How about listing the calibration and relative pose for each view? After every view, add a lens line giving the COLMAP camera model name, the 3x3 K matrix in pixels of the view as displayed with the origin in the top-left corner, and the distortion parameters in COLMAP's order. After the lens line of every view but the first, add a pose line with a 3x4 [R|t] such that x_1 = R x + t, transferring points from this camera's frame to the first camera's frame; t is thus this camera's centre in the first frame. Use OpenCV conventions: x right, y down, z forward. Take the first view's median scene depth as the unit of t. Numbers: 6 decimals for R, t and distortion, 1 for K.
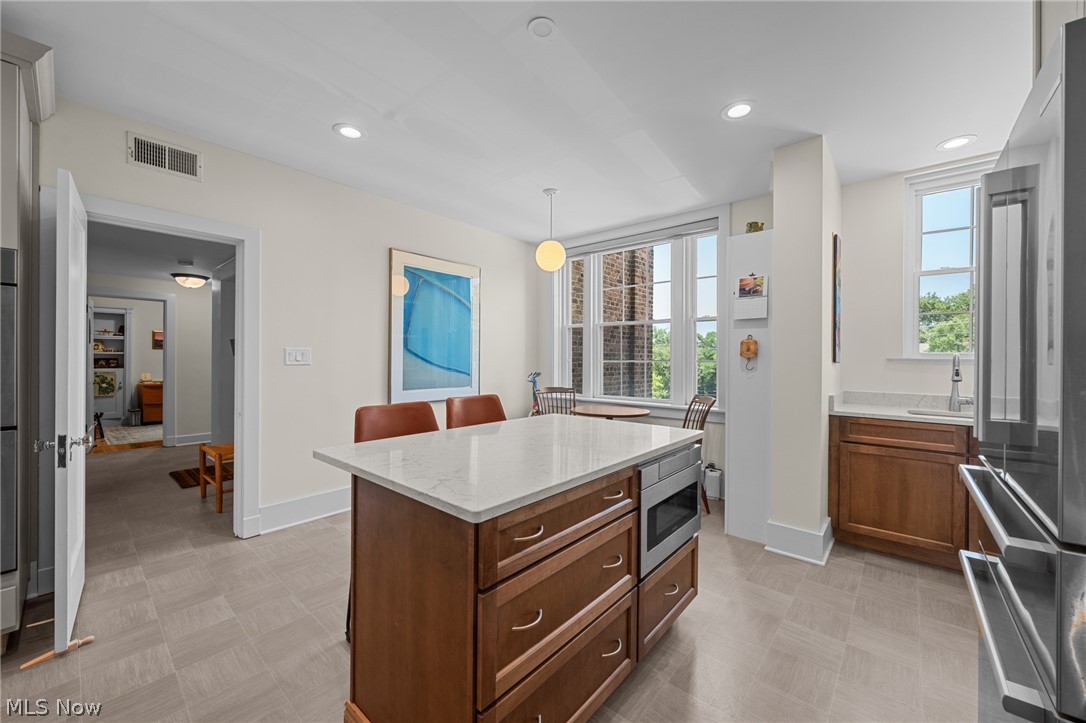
lens RADIAL K [[416.0, 0, 548.8], [0, 416.0, 359.1], [0, 0, 1]] dist [0.002077, 0.000430]
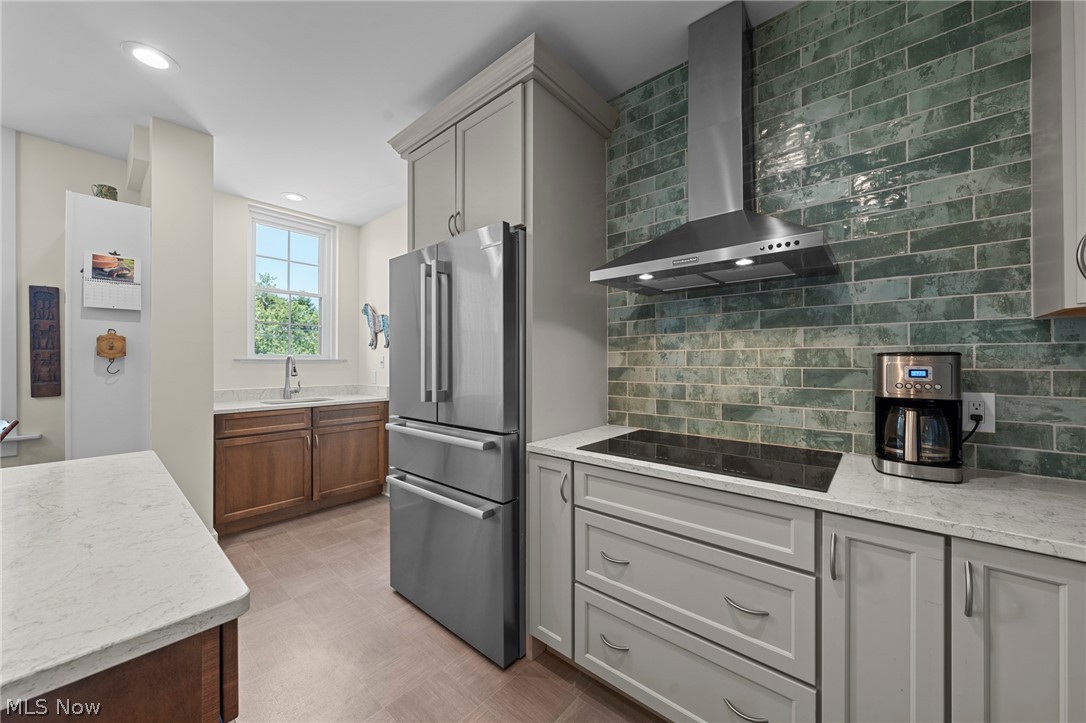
lens RADIAL K [[391.8, 0, 544.5], [0, 391.8, 358.6], [0, 0, 1]] dist [0.002701, -0.000230]
pose [[0.011107, -0.000107, 0.999938, -0.265074], [0.005004, 0.999987, 0.000051, 0.002002], [-0.999926, 0.005003, 0.011108, 0.181826]]
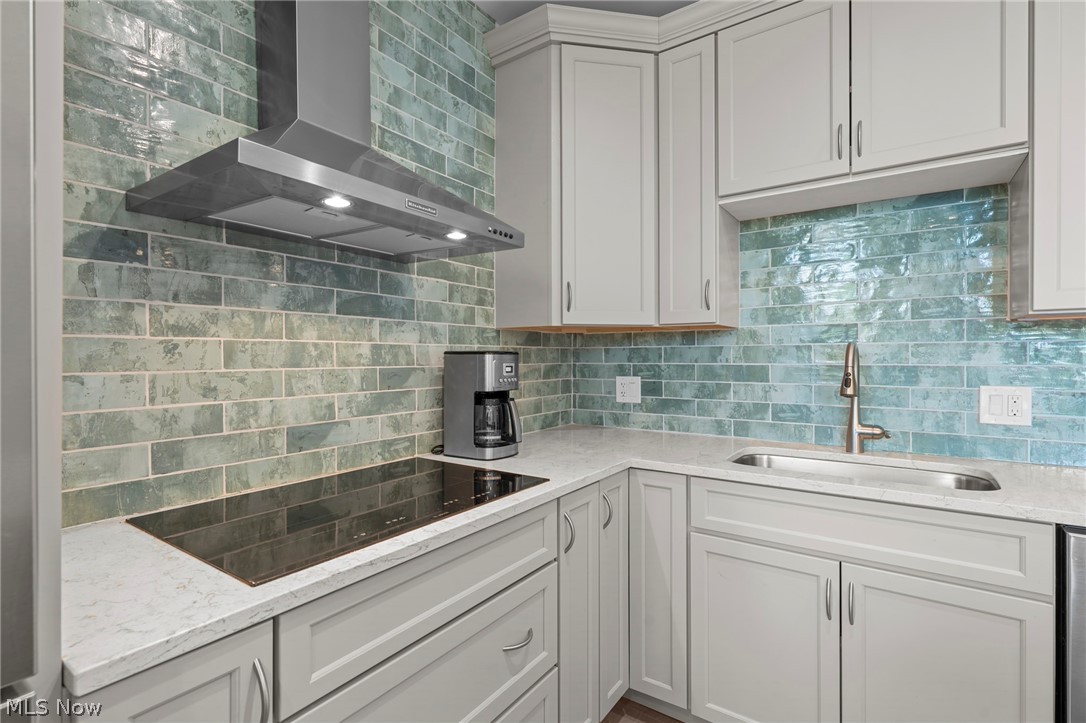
lens RADIAL K [[508.2, 0, 547.2], [0, 508.2, 357.7], [0, 0, 1]] dist [-0.005342, 0.000012]
pose [[-0.995853, -0.004468, -0.090868, 0.145808], [-0.004711, 0.999986, 0.002461, 0.003420], [0.090856, 0.002879, -0.995860, 0.427295]]
